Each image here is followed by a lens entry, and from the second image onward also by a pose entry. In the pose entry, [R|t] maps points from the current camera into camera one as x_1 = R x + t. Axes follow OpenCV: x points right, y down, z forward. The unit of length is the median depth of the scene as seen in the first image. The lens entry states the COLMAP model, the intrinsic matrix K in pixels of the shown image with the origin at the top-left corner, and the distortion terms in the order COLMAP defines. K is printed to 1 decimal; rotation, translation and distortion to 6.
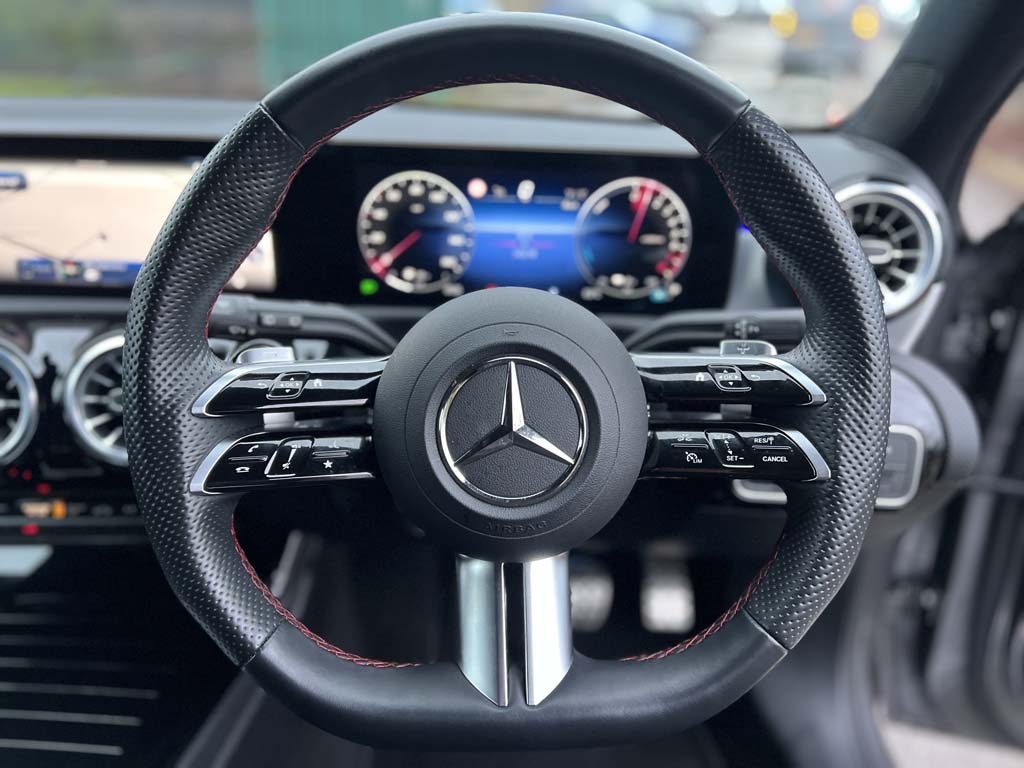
lens RADIAL K [[761.4, 0, 523.3], [0, 761.4, 382.1], [0, 0, 1]] dist [0.062627, -0.002500]
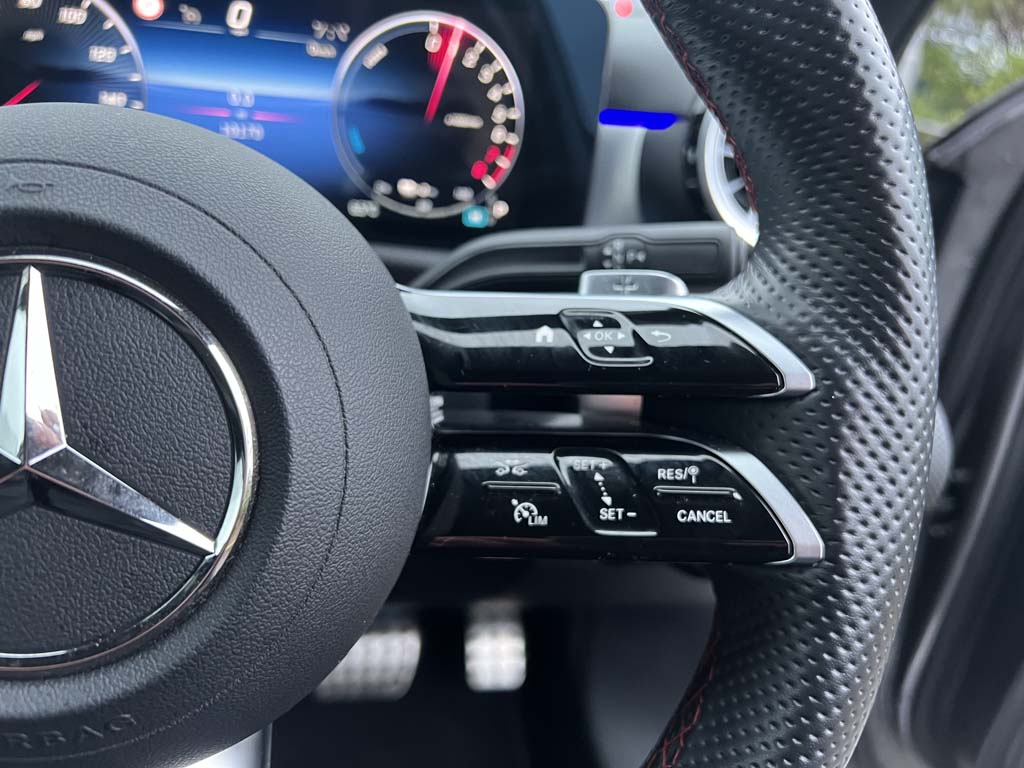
lens RADIAL K [[761.4, 0, 523.3], [0, 761.4, 382.1], [0, 0, 1]] dist [0.062627, -0.002500]
pose [[0.976929, 0.002002, 0.213554, 0.118530], [-0.005212, 0.999882, 0.014471, 0.013989], [-0.213500, -0.015250, 0.976824, 0.542085]]
